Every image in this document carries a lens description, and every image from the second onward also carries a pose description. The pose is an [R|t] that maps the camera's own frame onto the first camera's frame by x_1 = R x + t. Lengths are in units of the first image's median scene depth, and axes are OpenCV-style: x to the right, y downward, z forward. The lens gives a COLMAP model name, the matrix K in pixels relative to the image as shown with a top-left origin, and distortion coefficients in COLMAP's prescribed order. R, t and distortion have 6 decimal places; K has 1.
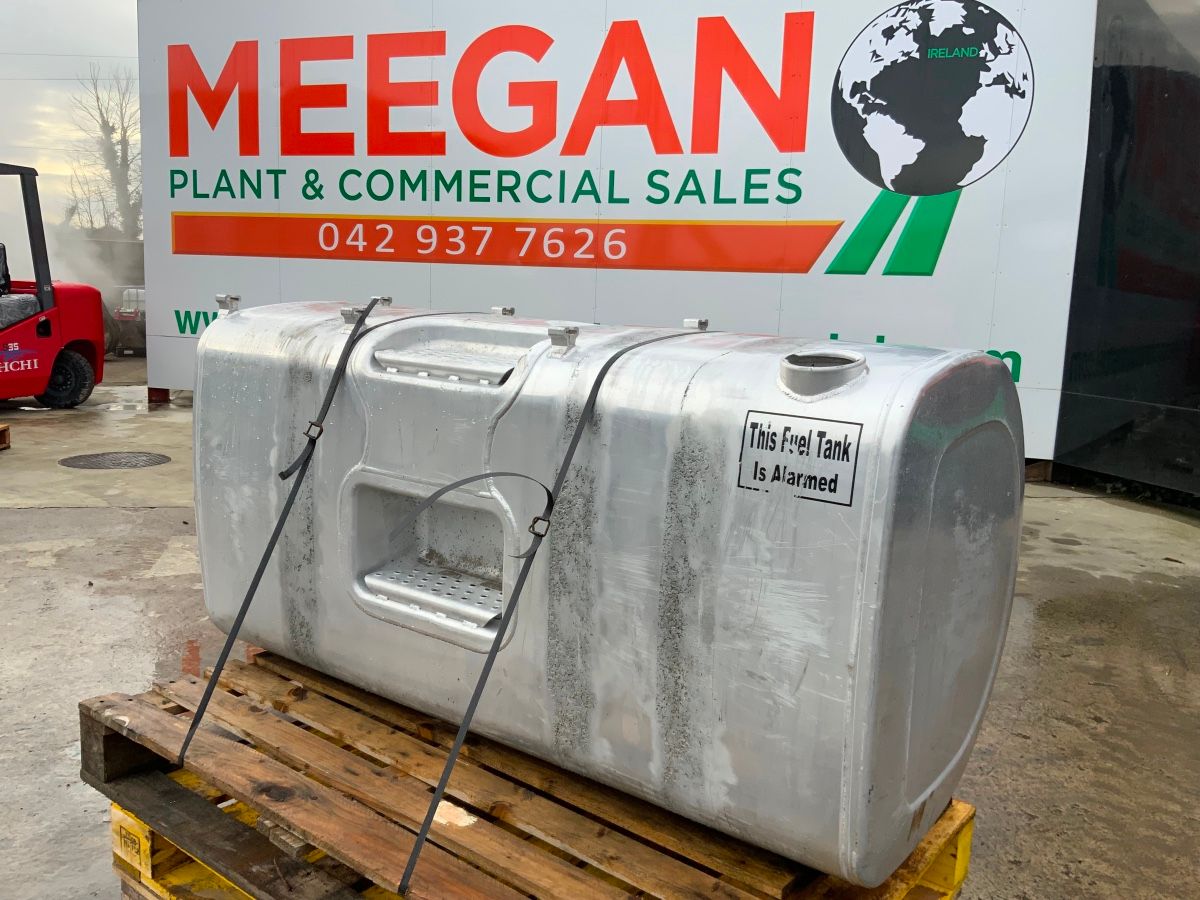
lens RADIAL K [[994.2, 0, 596.2], [0, 994.2, 452.0], [0, 0, 1]] dist [0.115475, -0.241554]
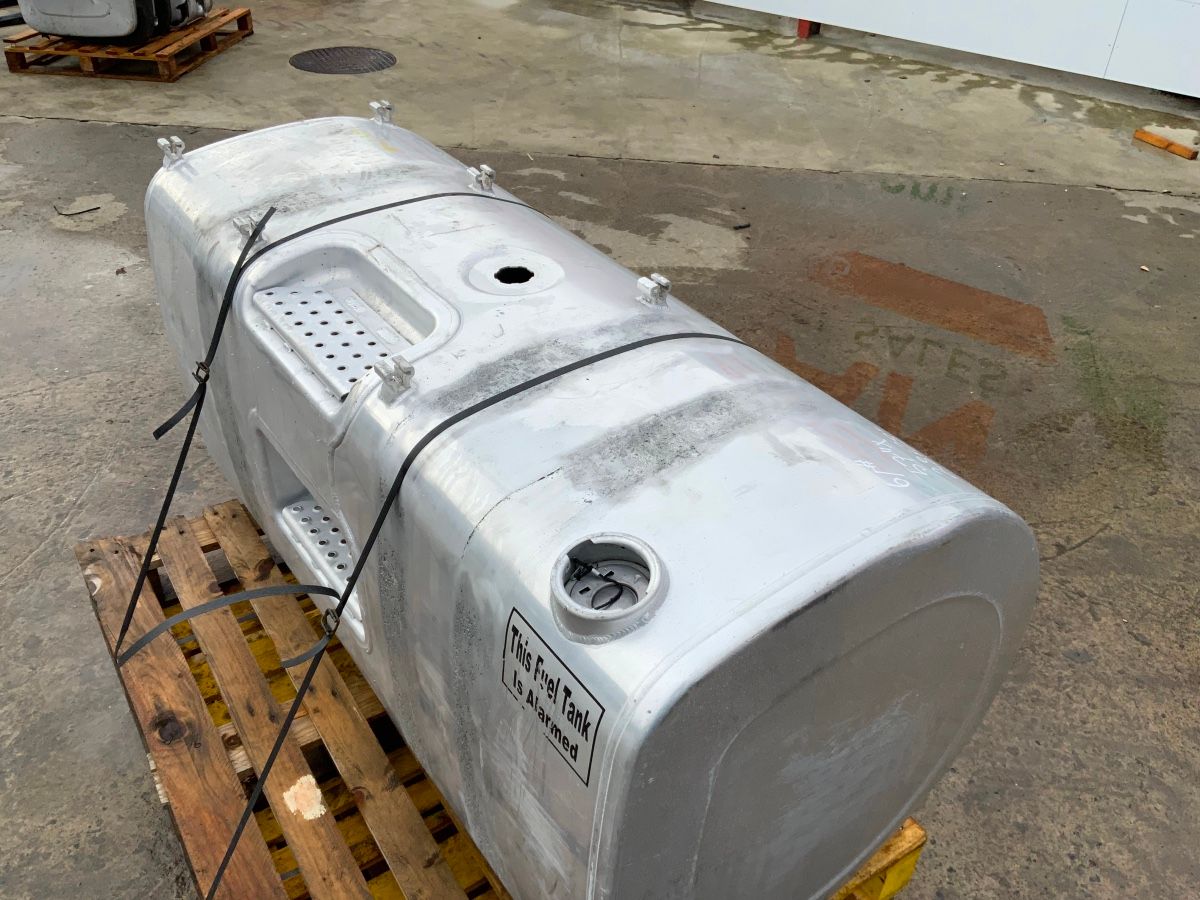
lens RADIAL K [[1002.8, 0, 600.0], [0, 1002.8, 450.0], [0, 0, 1]] dist [0.052007, -0.101617]
pose [[0.949890, 0.182087, -0.254075, 0.268325], [-0.054007, 0.896195, 0.440362, -0.339713], [0.307885, -0.404573, 0.861120, 0.279976]]
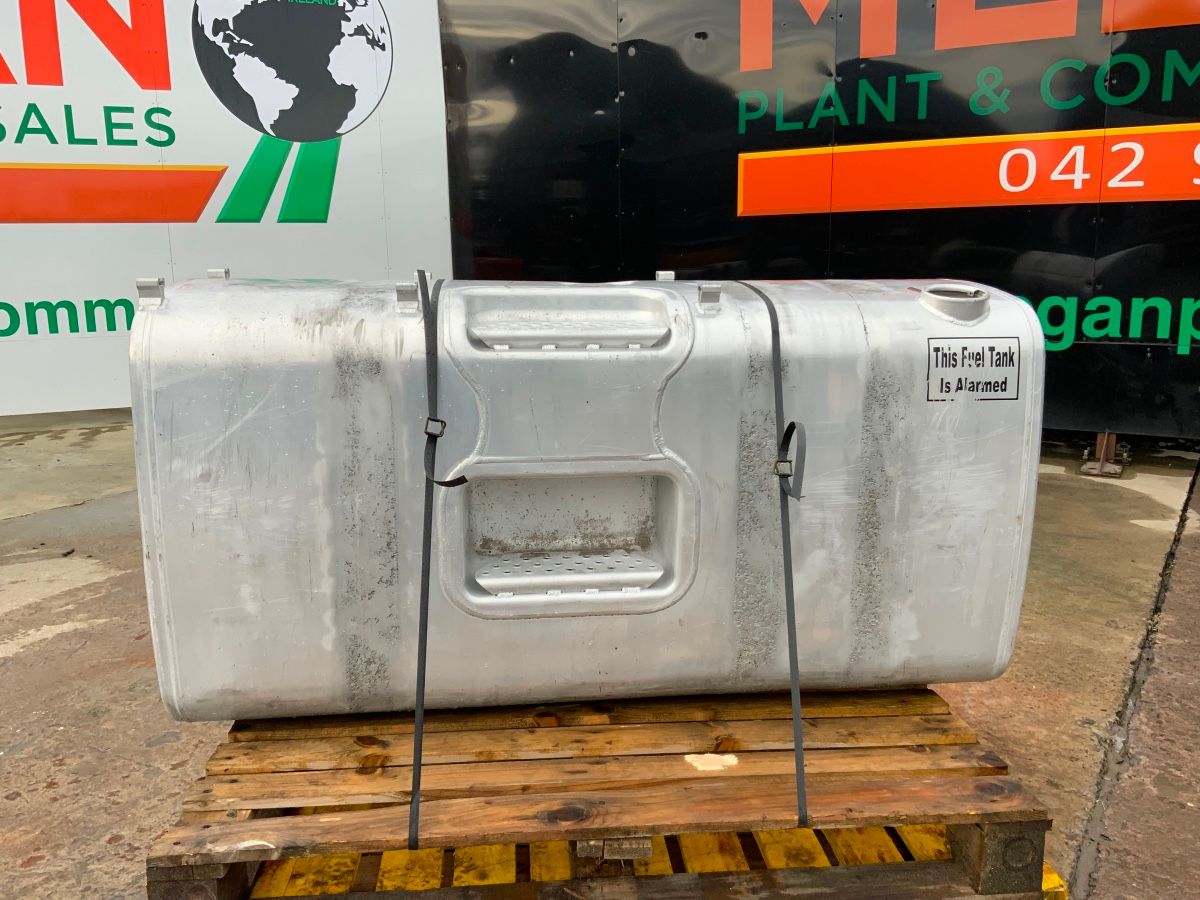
lens RADIAL K [[994.2, 0, 596.2], [0, 994.2, 452.0], [0, 0, 1]] dist [0.115475, -0.241554]
pose [[0.733188, -0.179472, 0.655916, -0.682336], [0.144103, 0.983644, 0.108065, -0.066759], [-0.664582, 0.015287, 0.747059, 0.238299]]
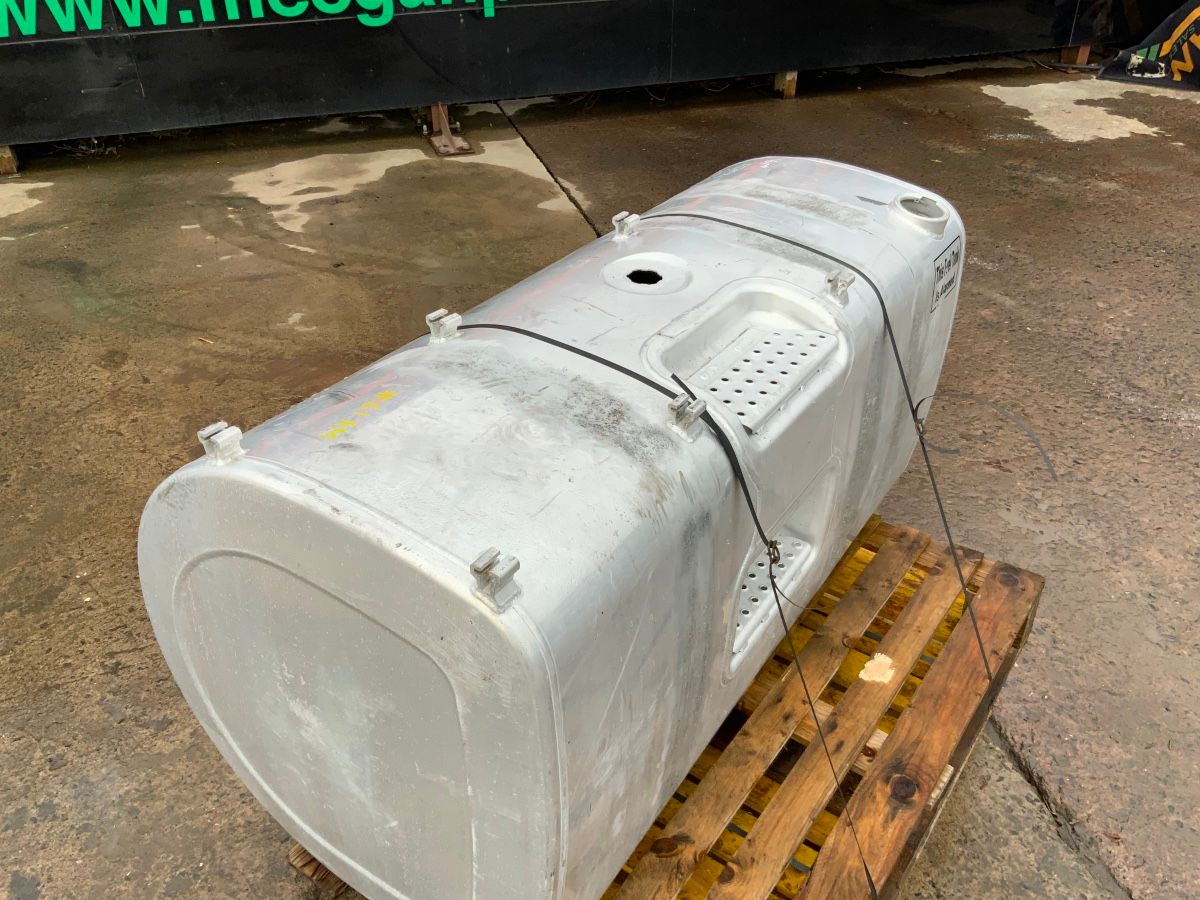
lens RADIAL K [[995.7, 0, 597.8], [0, 995.7, 451.9], [0, 0, 1]] dist [0.073918, -0.128388]
pose [[-0.038624, -0.590833, 0.805869, -0.770170], [0.156218, 0.792984, 0.588874, -0.502525], [-0.986967, 0.148636, 0.061671, 0.976653]]
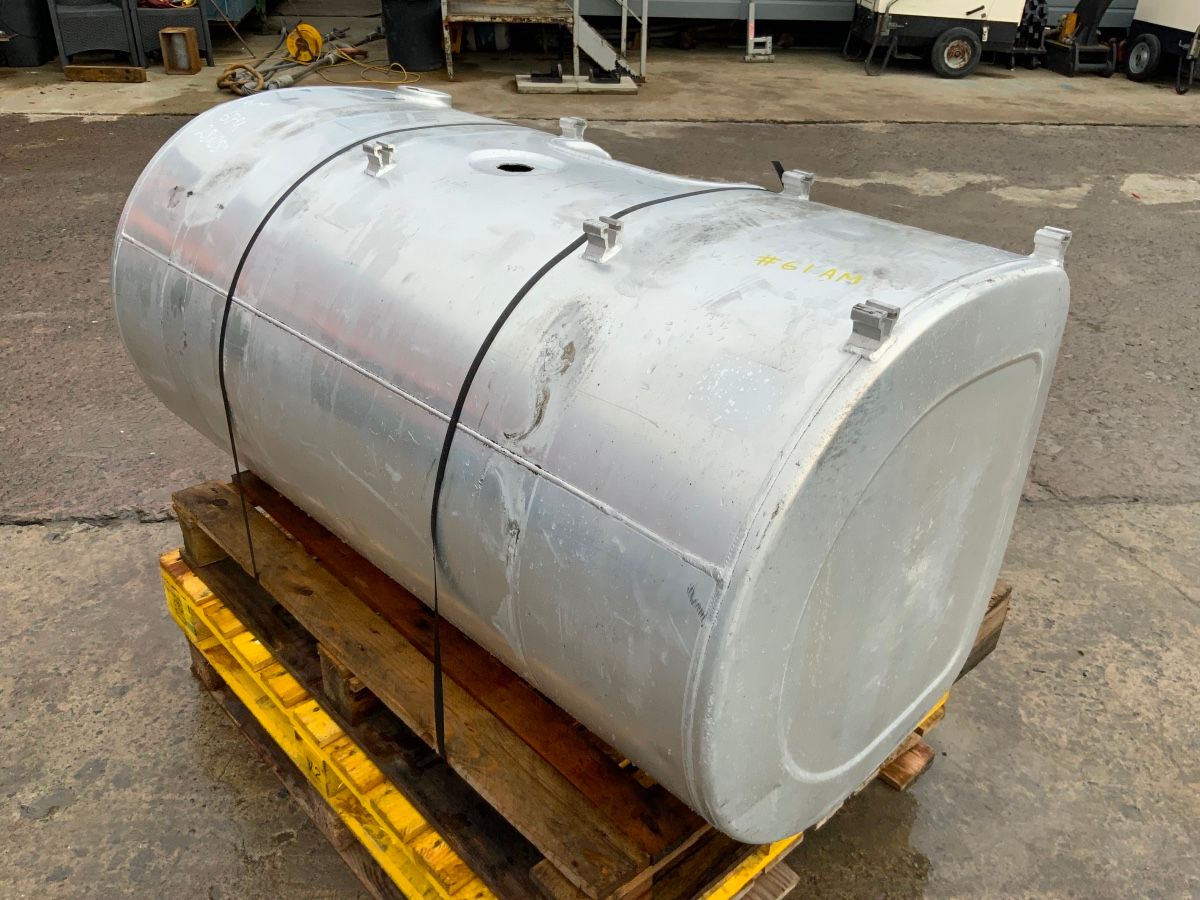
lens RADIAL K [[1002.8, 0, 600.0], [0, 1002.8, 450.0], [0, 0, 1]] dist [0.052007, -0.101617]
pose [[-0.985910, -0.139226, 0.092720, -0.181044], [-0.049020, 0.770435, 0.635632, -0.458856], [-0.159931, 0.622131, -0.766404, 1.707185]]
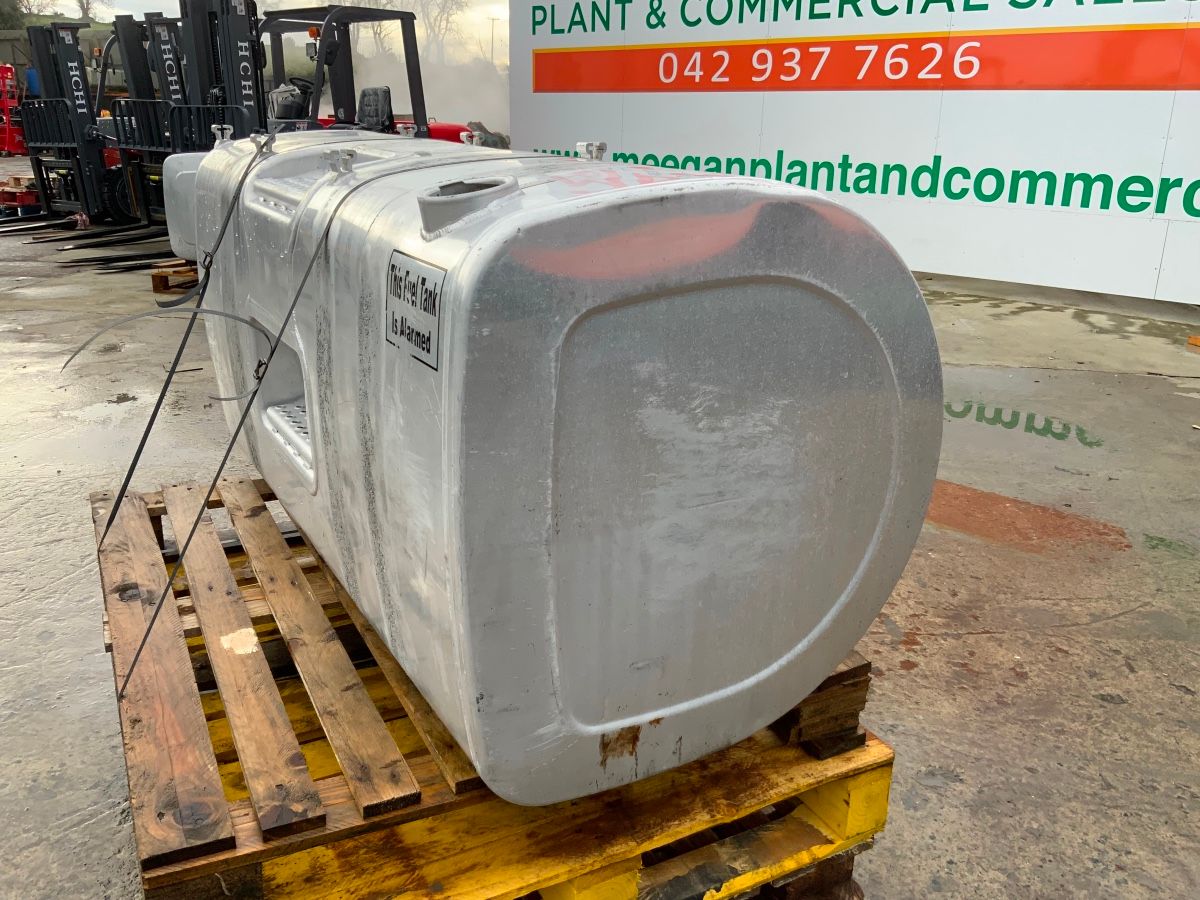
lens RADIAL K [[995.7, 0, 597.8], [0, 995.7, 451.9], [0, 0, 1]] dist [0.073918, -0.128388]
pose [[0.912579, 0.109220, -0.394043, 0.456800], [-0.047221, 0.985369, 0.163763, -0.013696], [0.406164, -0.130839, 0.904385, 0.193990]]
